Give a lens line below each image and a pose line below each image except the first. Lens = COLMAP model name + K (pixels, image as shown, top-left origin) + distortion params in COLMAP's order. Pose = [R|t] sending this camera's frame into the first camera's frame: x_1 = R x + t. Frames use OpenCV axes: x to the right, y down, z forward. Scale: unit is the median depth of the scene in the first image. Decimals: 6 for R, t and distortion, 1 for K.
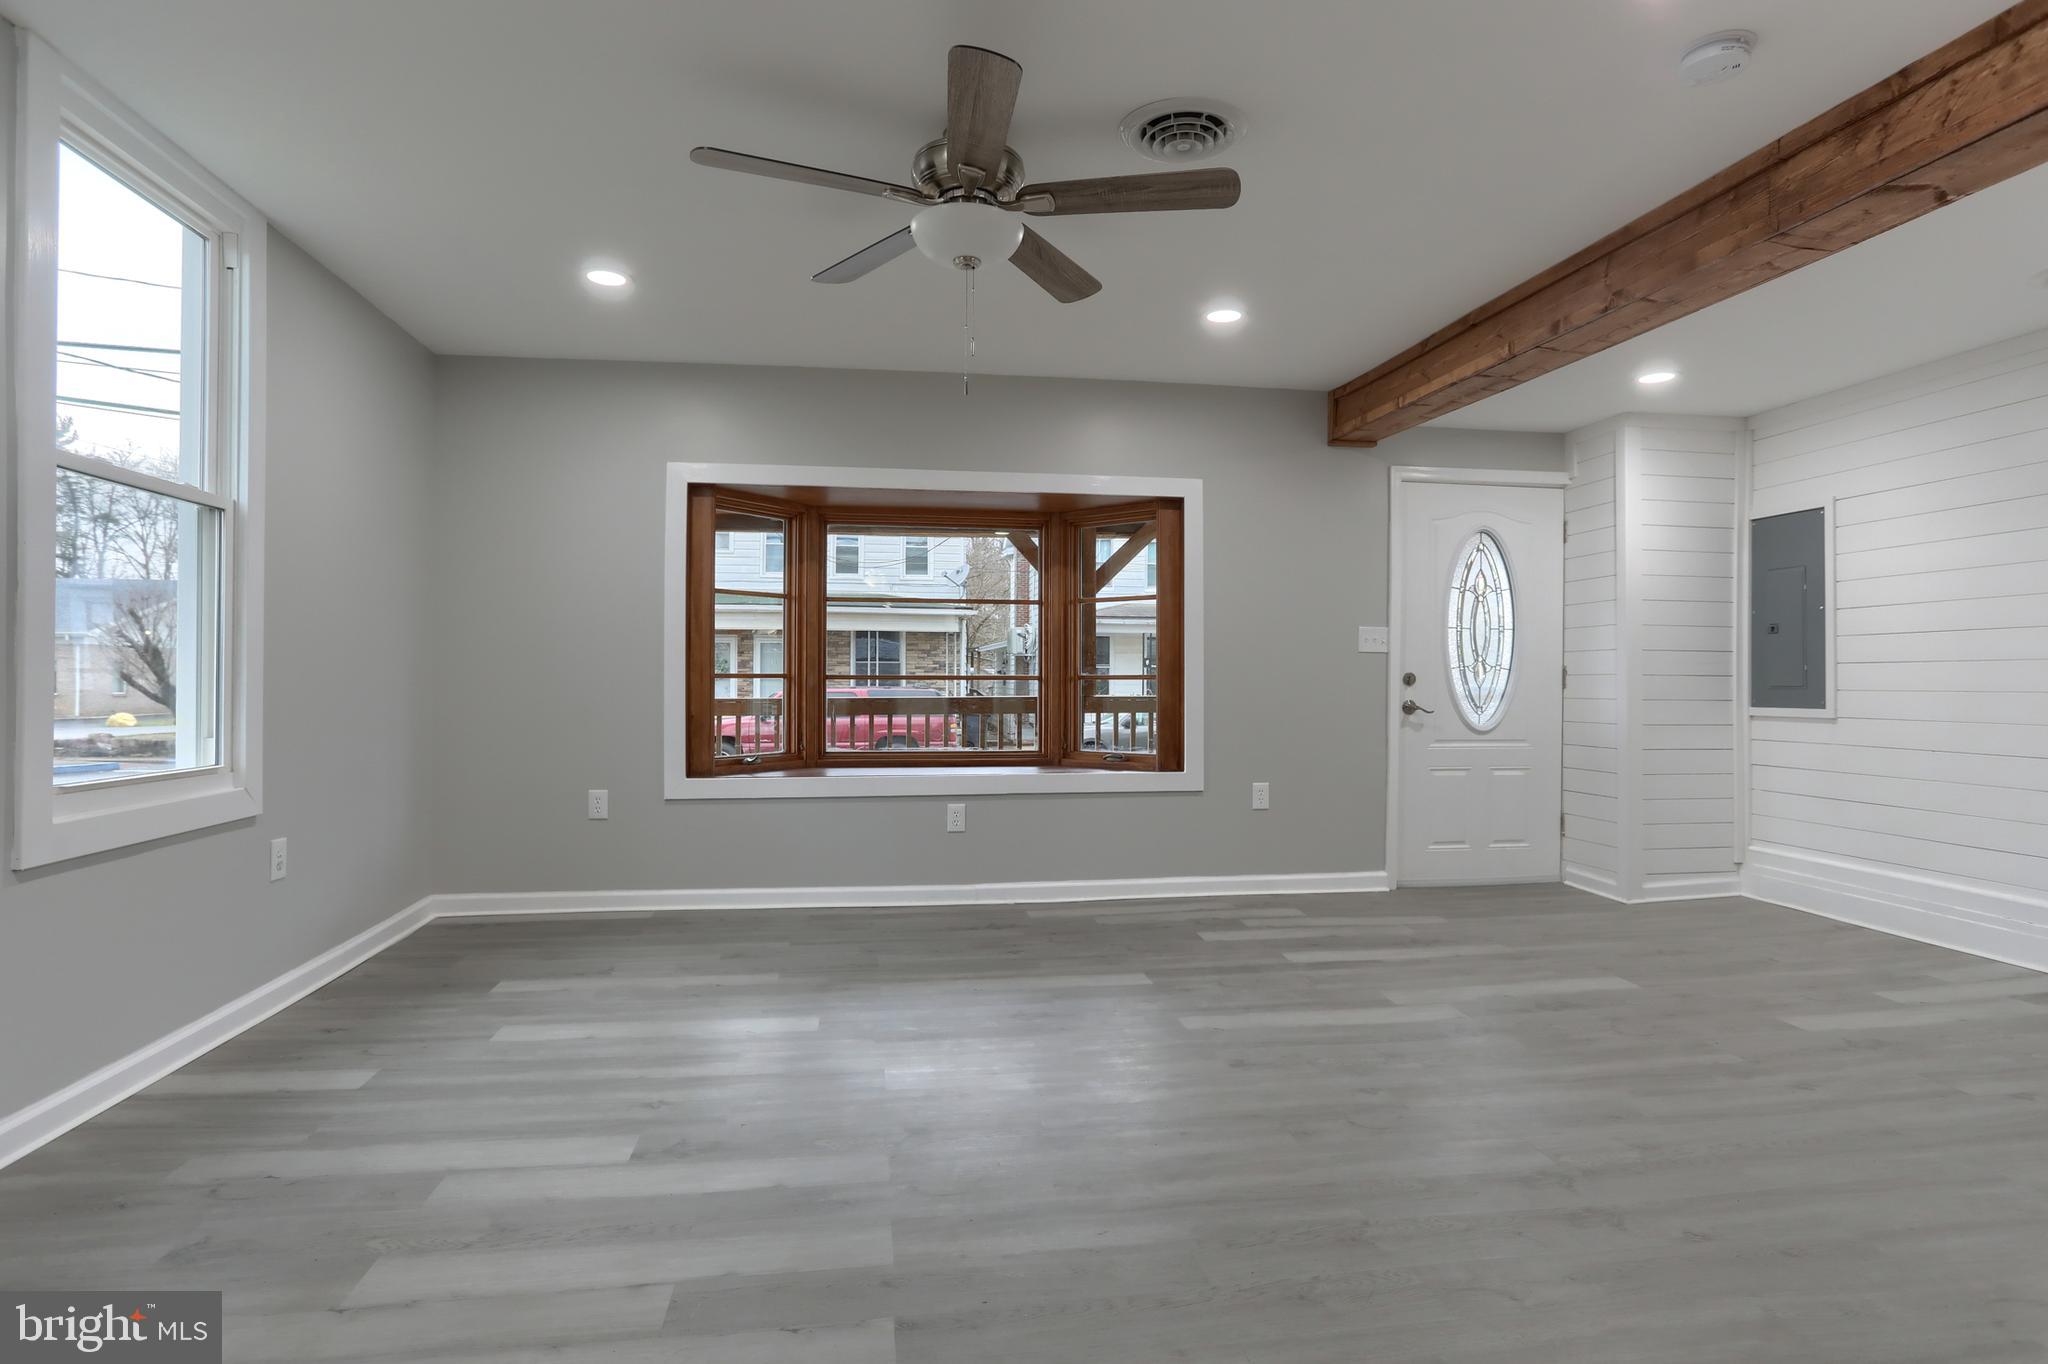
lens RADIAL K [[1007.7, 0, 1029.8], [0, 1007.7, 669.8], [0, 0, 1]] dist [-0.045252, 0.025488]
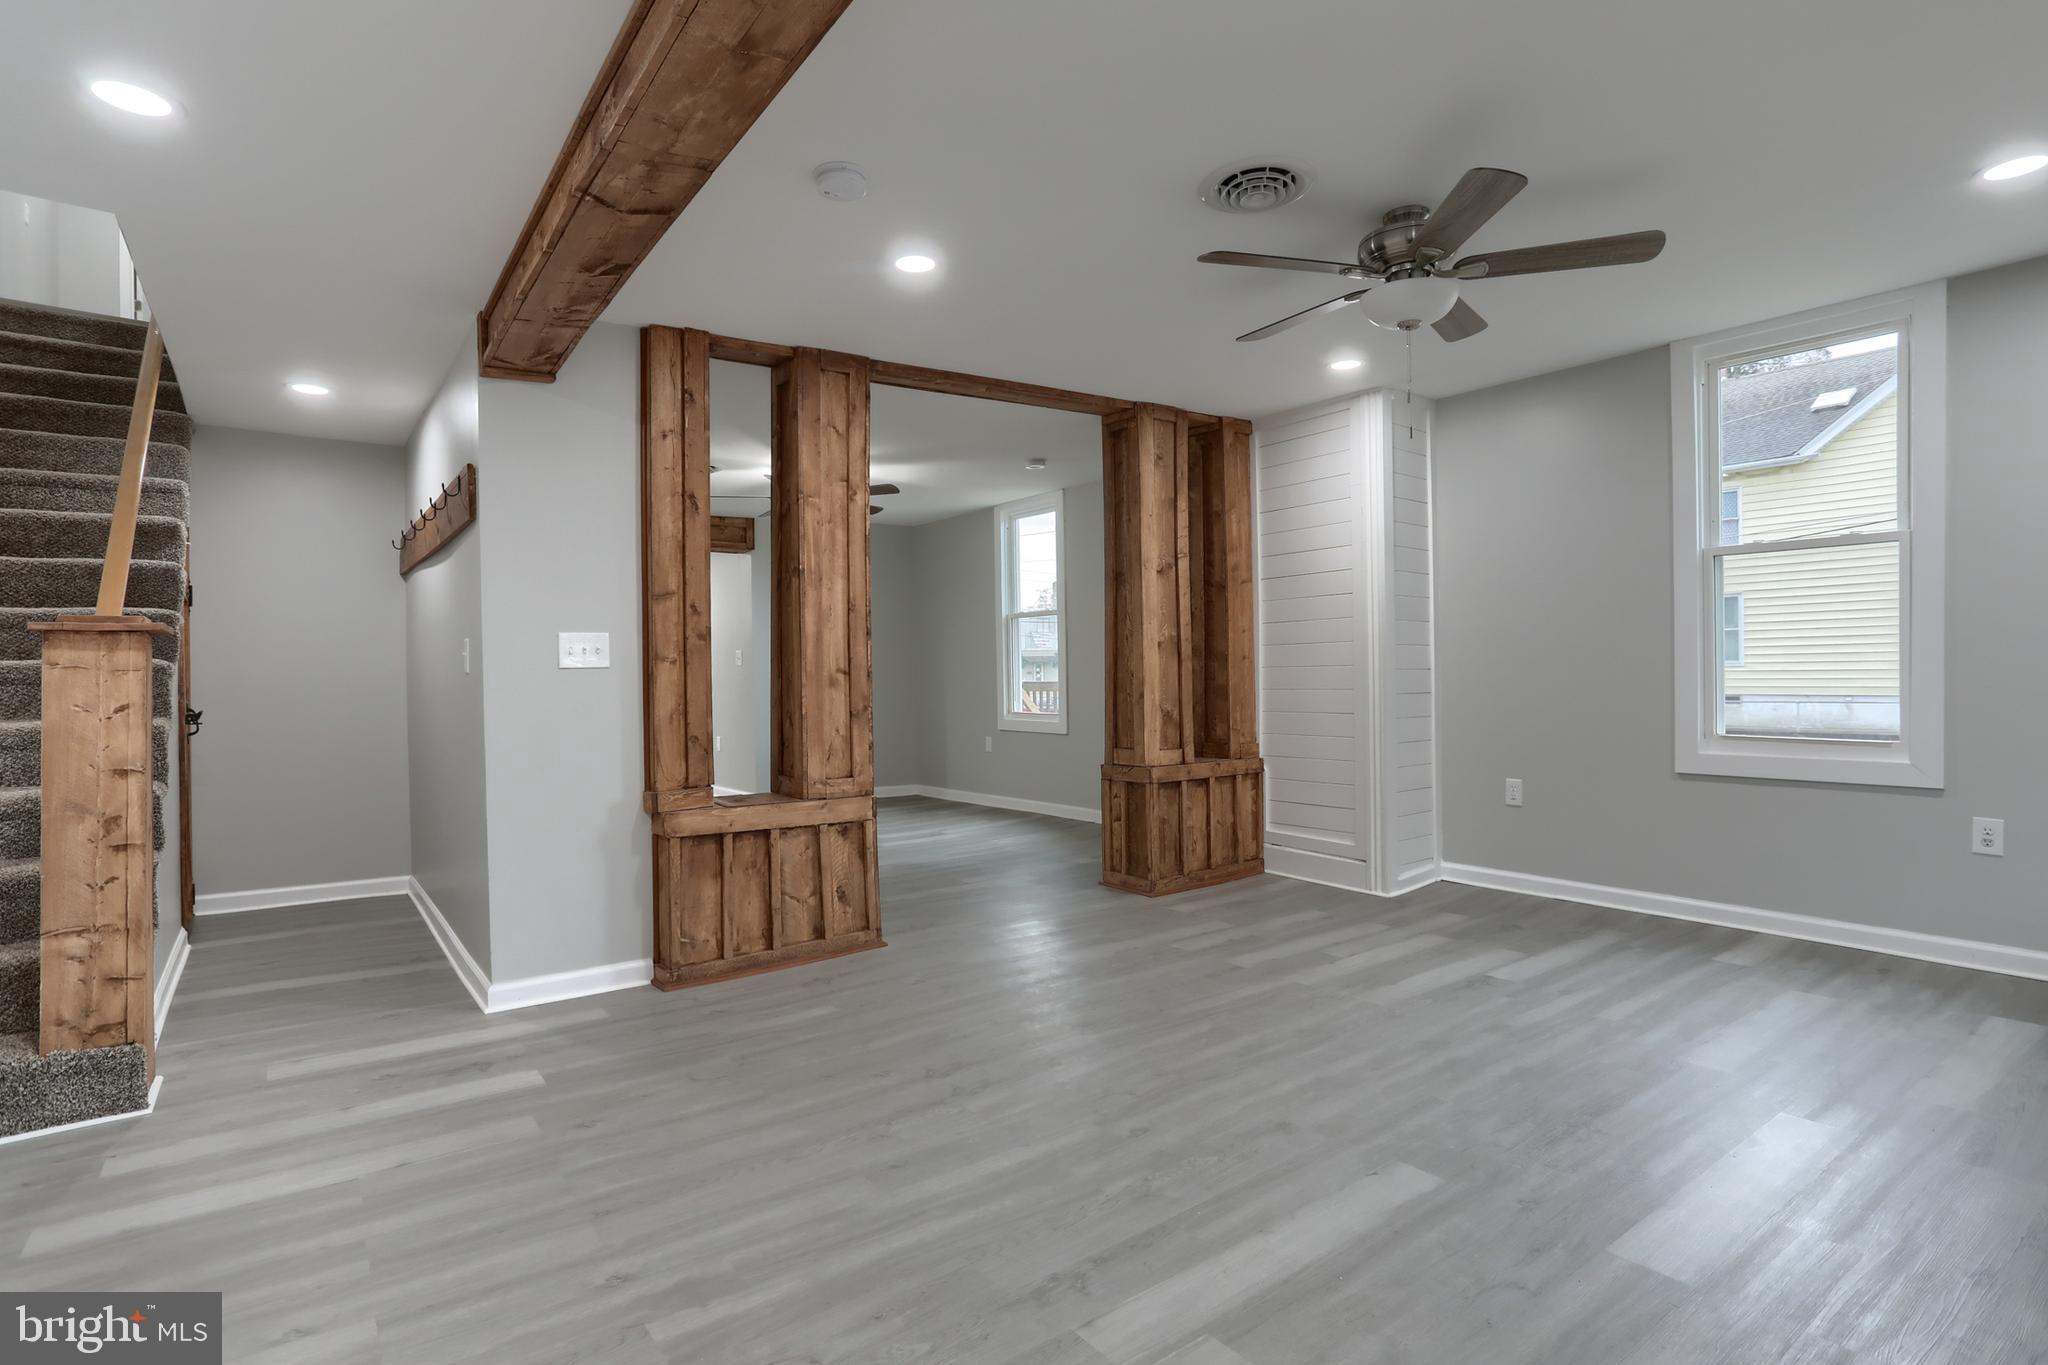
lens RADIAL K [[1029.9, 0, 1034.8], [0, 1029.9, 677.5], [0, 0, 1]] dist [-0.061683, 0.027825]
pose [[-0.882262, 0.008111, -0.470688, 0.462588], [0.011180, 0.999931, -0.003725, 0.003095], [0.470625, -0.008549, -0.882292, 0.957303]]
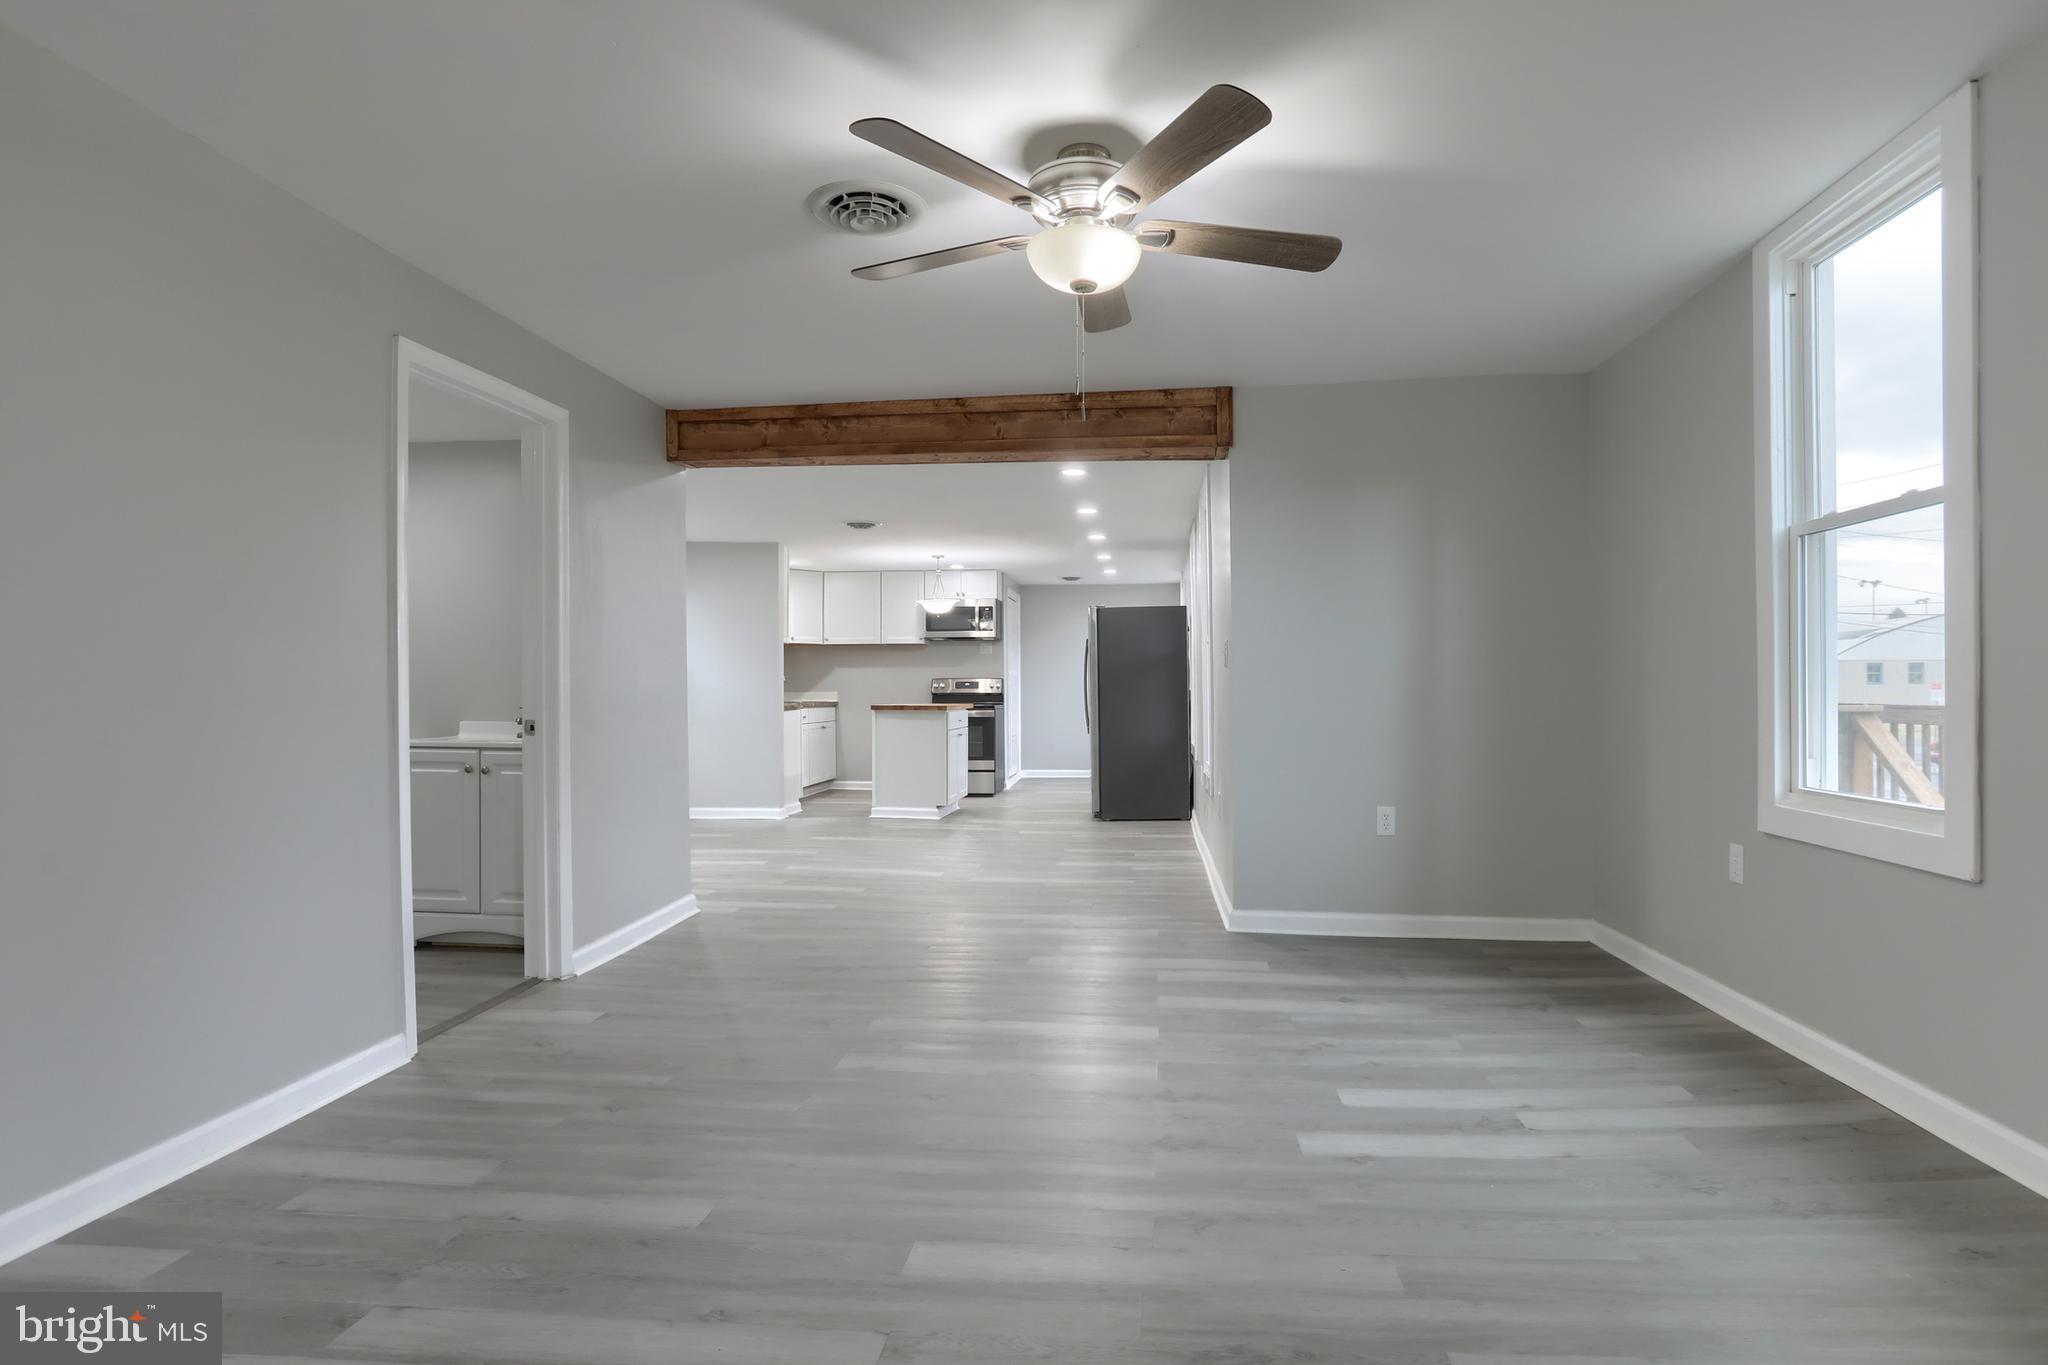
lens RADIAL K [[1071.5, 0, 1084.8], [0, 1071.5, 688.8], [0, 0, 1]] dist [-0.033558, 0.000335]
pose [[-0.971444, -0.002711, 0.237252, -0.023704], [-0.004962, 0.999948, -0.008894, 0.000226], [-0.237216, -0.009818, -0.971407, 0.176308]]
